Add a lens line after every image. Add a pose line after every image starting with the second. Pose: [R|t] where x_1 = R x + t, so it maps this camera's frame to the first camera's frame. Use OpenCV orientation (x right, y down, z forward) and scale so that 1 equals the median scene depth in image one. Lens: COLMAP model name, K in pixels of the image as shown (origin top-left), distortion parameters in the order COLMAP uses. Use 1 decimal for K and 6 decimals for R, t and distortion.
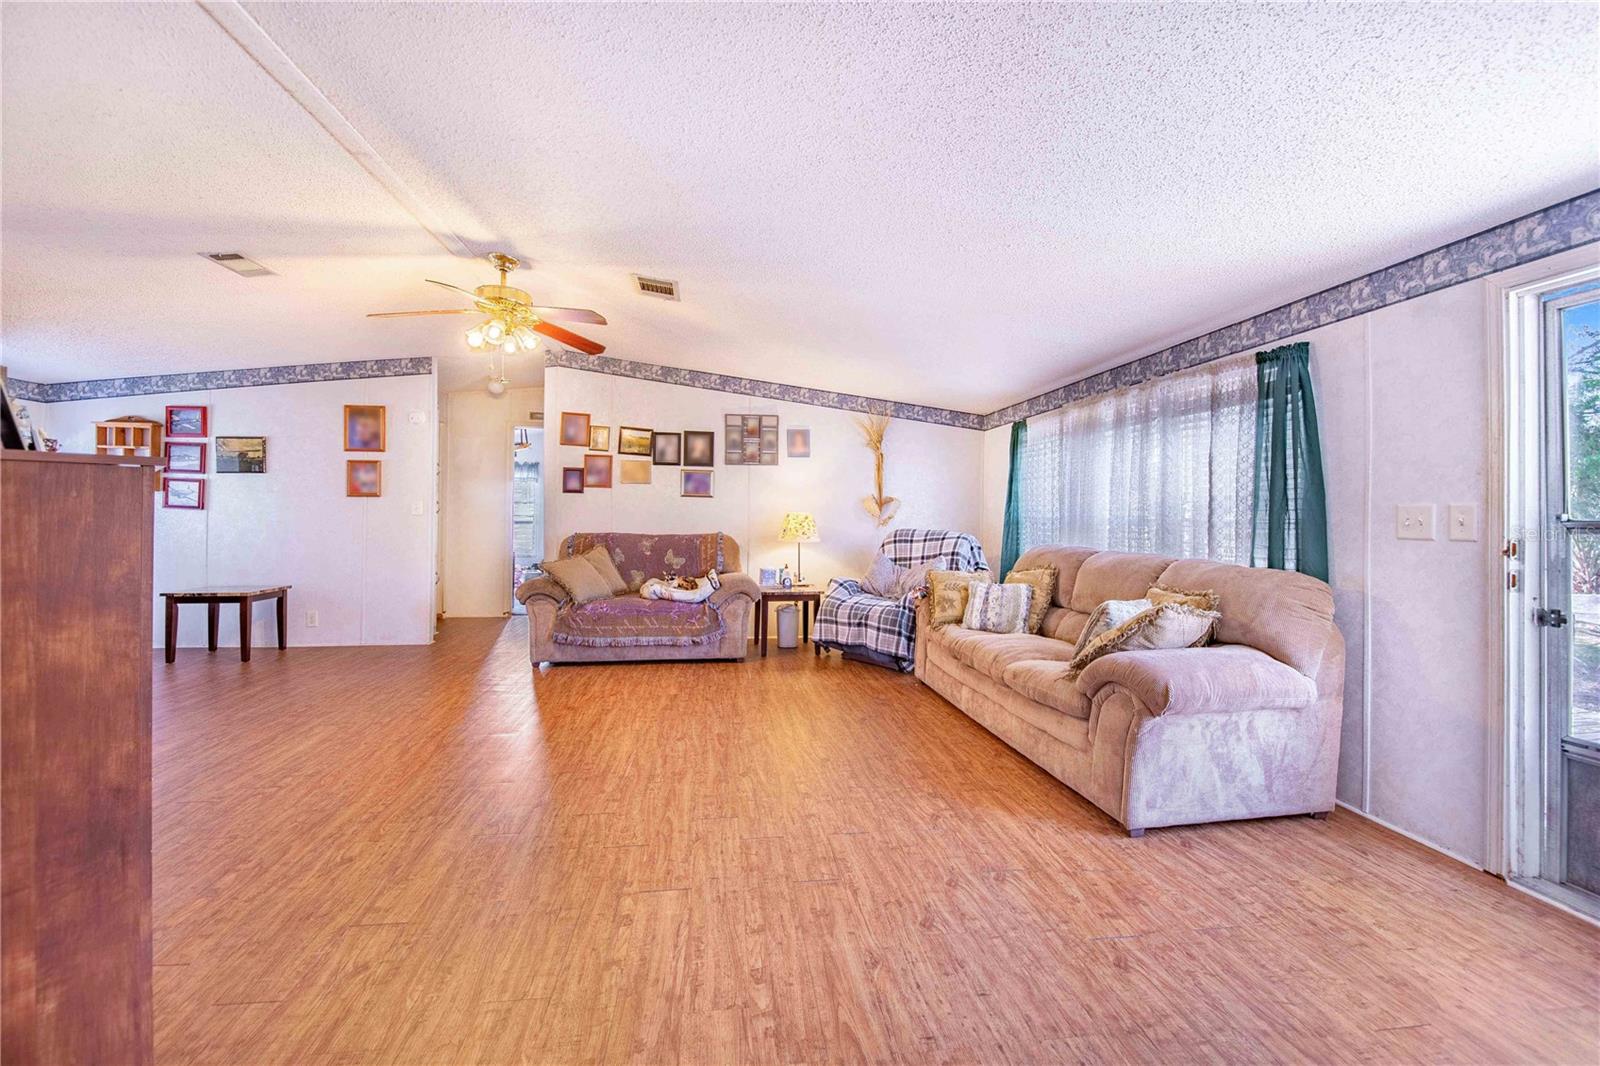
lens RADIAL K [[630.6, 0, 809.0], [0, 630.6, 513.5], [0, 0, 1]] dist [0.008778, -0.004291]
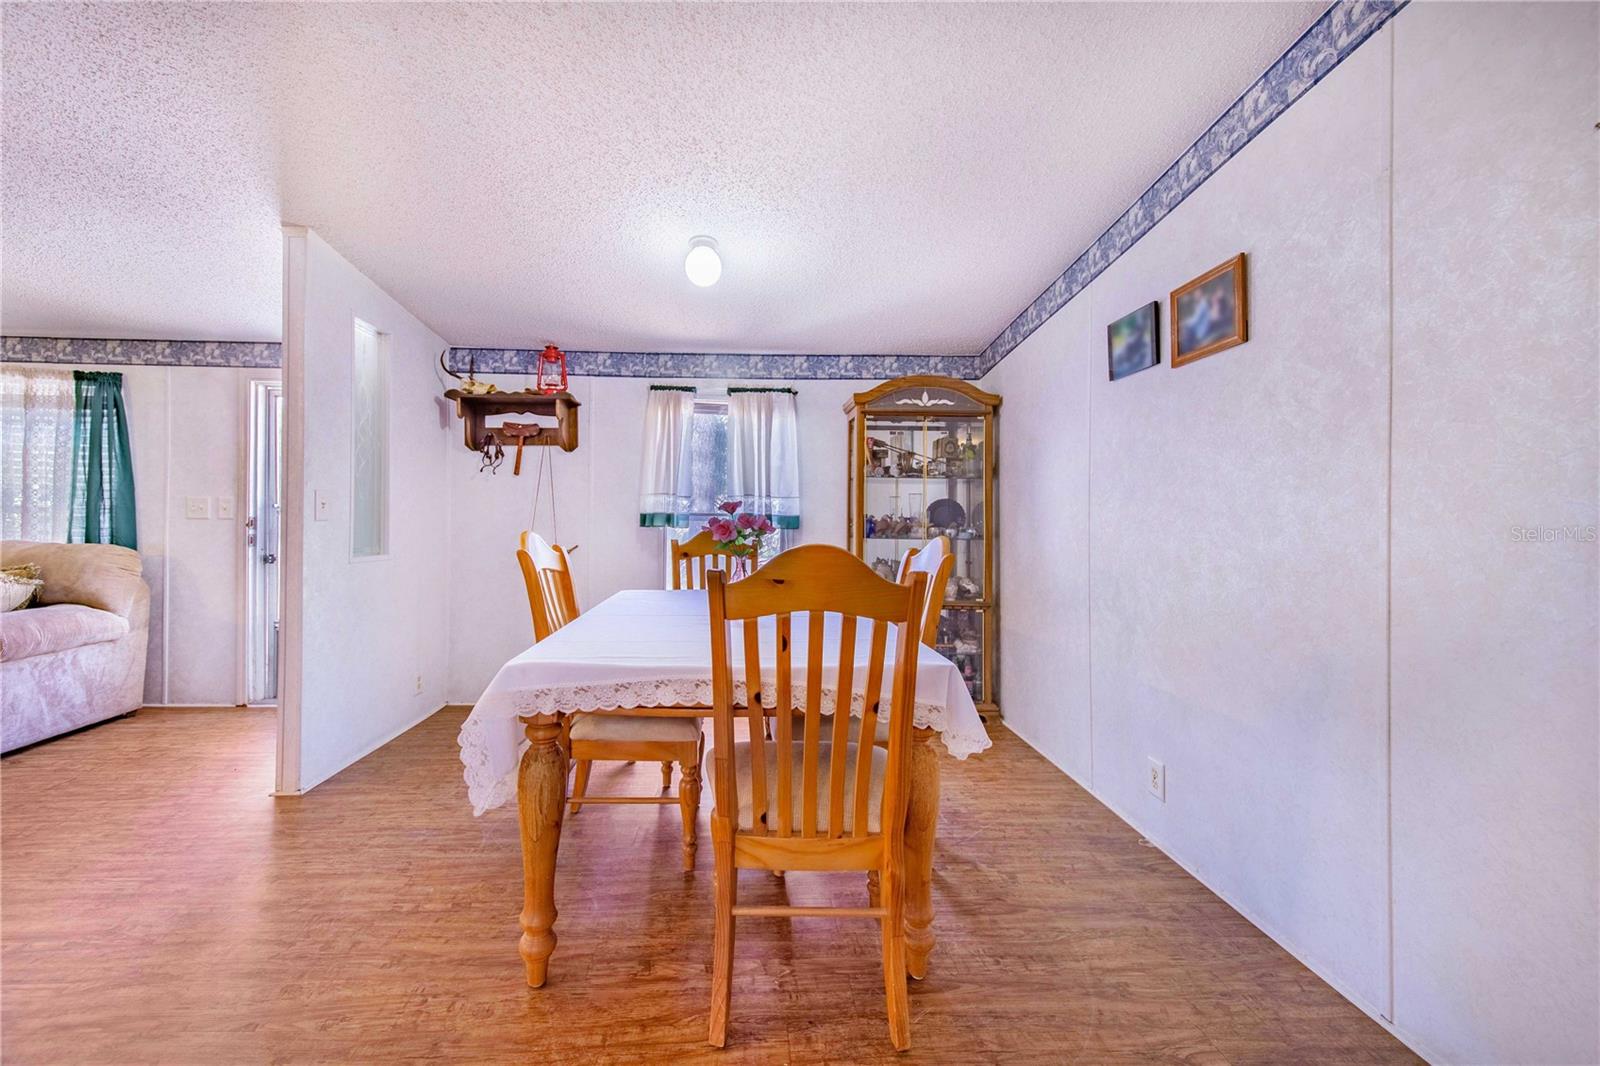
lens RADIAL K [[630.6, 0, 789.7], [0, 630.6, 518.7], [0, 0, 1]] dist [0.008778, -0.004291]
pose [[0.070157, -0.010775, 0.997478, -0.346140], [-0.019405, 0.999738, 0.012164, -0.004983], [-0.997347, -0.020210, 0.069929, -0.389626]]
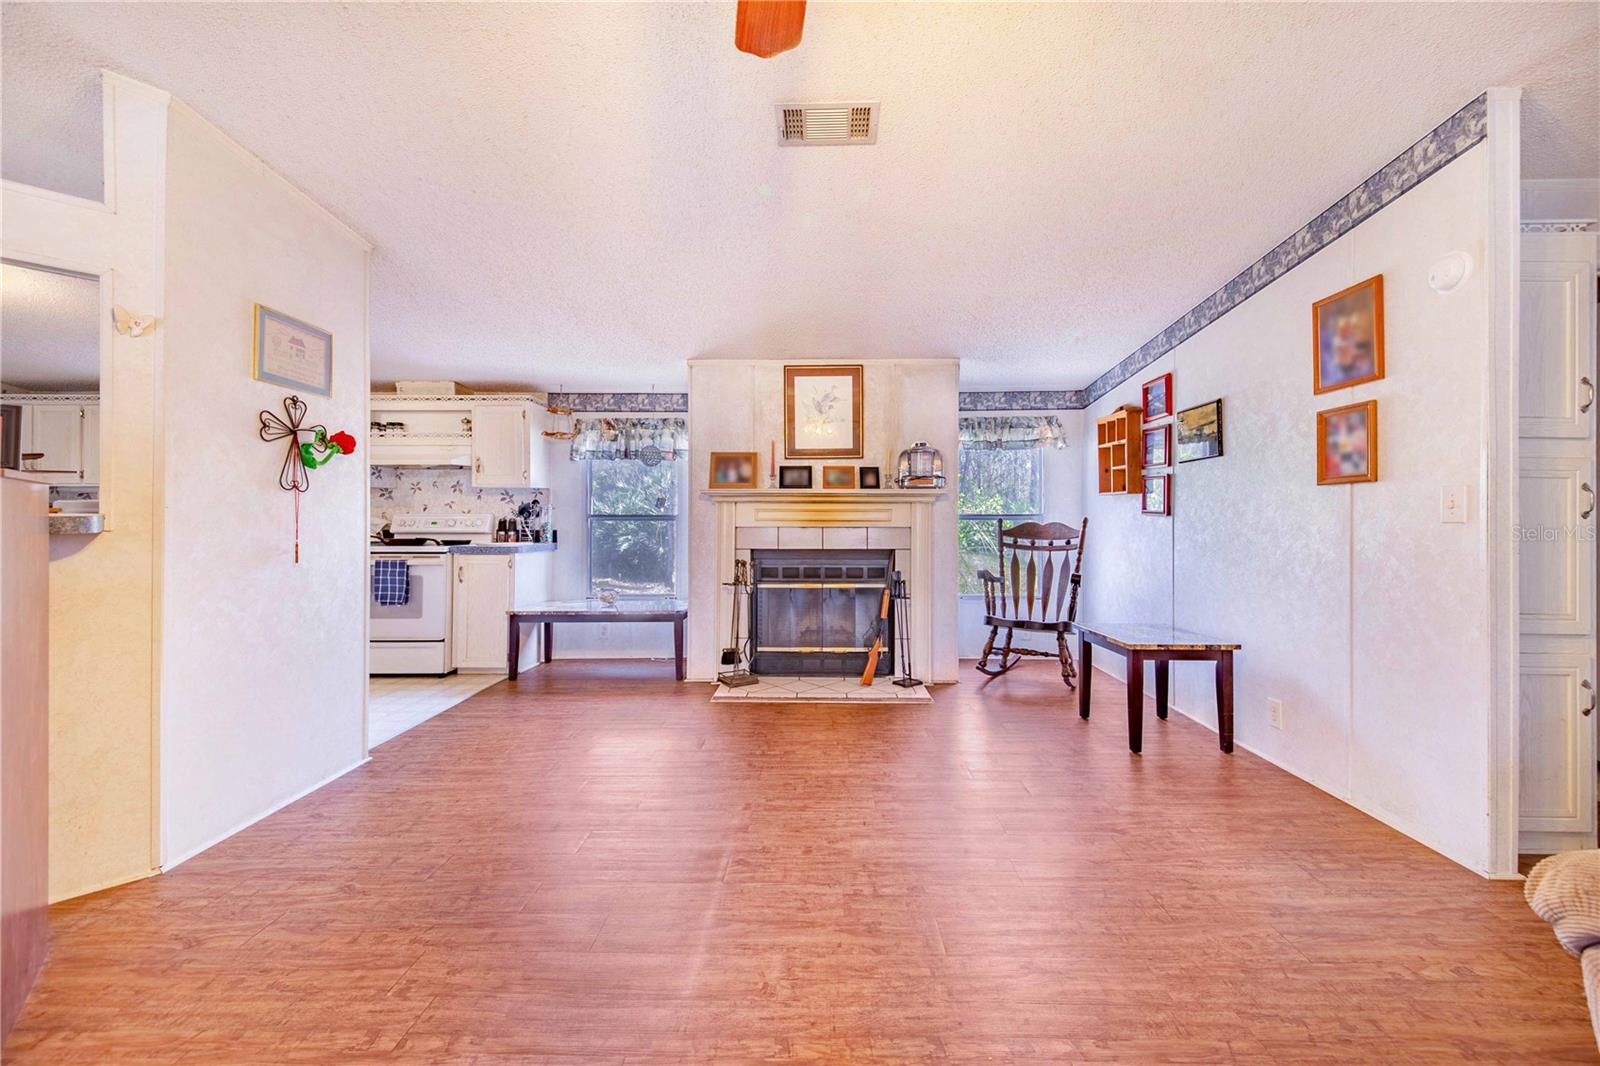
lens RADIAL K [[630.6, 0, 788.1], [0, 630.6, 518.0], [0, 0, 1]] dist [0.008778, -0.004291]
pose [[-0.170462, -0.013113, -0.985277, -0.271570], [0.005895, 0.999880, -0.014327, 0.005009], [0.985347, -0.008250, -0.170365, 1.064888]]
